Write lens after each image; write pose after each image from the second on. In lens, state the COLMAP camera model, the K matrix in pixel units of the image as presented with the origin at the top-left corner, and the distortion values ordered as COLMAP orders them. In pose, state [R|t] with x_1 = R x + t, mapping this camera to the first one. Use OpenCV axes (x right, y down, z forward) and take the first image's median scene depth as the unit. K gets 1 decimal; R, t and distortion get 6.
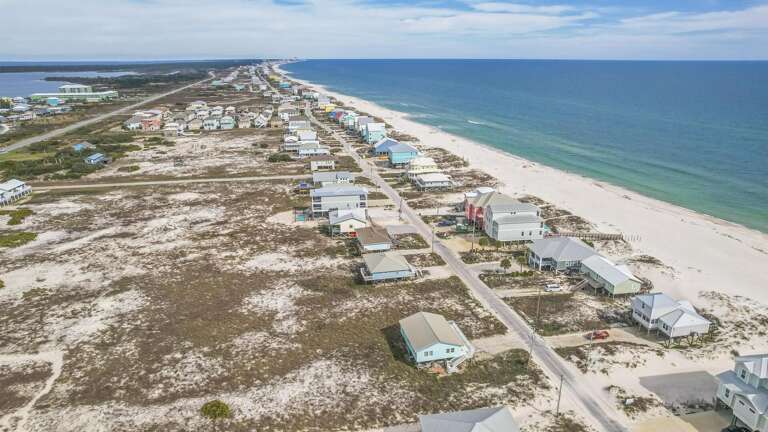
lens RADIAL K [[511.8, 0, 392.4], [0, 511.8, 215.8], [0, 0, 1]] dist [-0.030238, 0.001656]
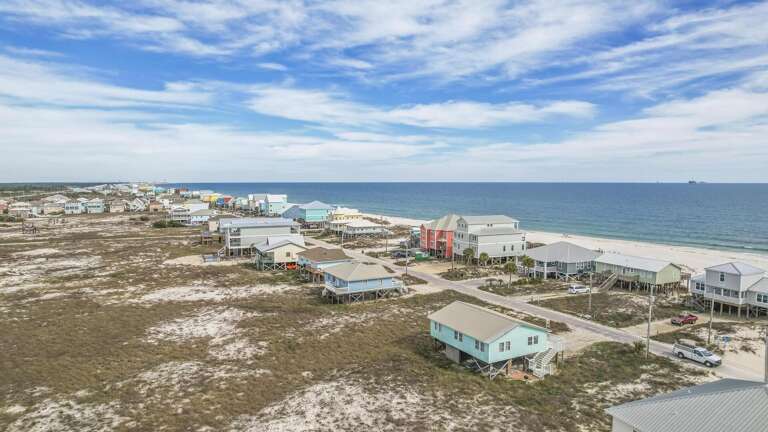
lens RADIAL K [[496.3, 0, 392.9], [0, 496.3, 221.1], [0, 0, 1]] dist [-0.078841, 0.075706]
pose [[0.967088, -0.022948, 0.253407, -0.174268], [0.078299, 0.974437, -0.210573, 0.209059], [-0.242097, 0.223484, 0.944163, 0.401665]]
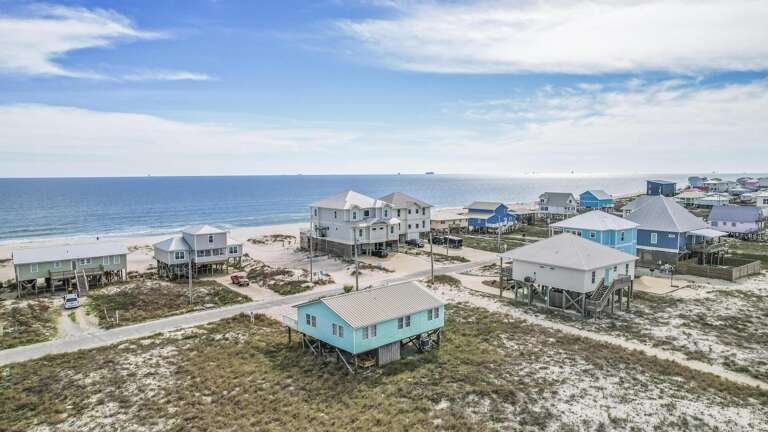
lens RADIAL K [[510.3, 0, 382.1], [0, 510.3, 215.6], [0, 0, 1]] dist [-0.034953, 0.002093]
pose [[-0.467743, -0.073394, 0.880812, -0.337500], [0.271554, 0.936414, 0.222232, 0.037296], [-0.841115, 0.343136, -0.418070, 1.088540]]
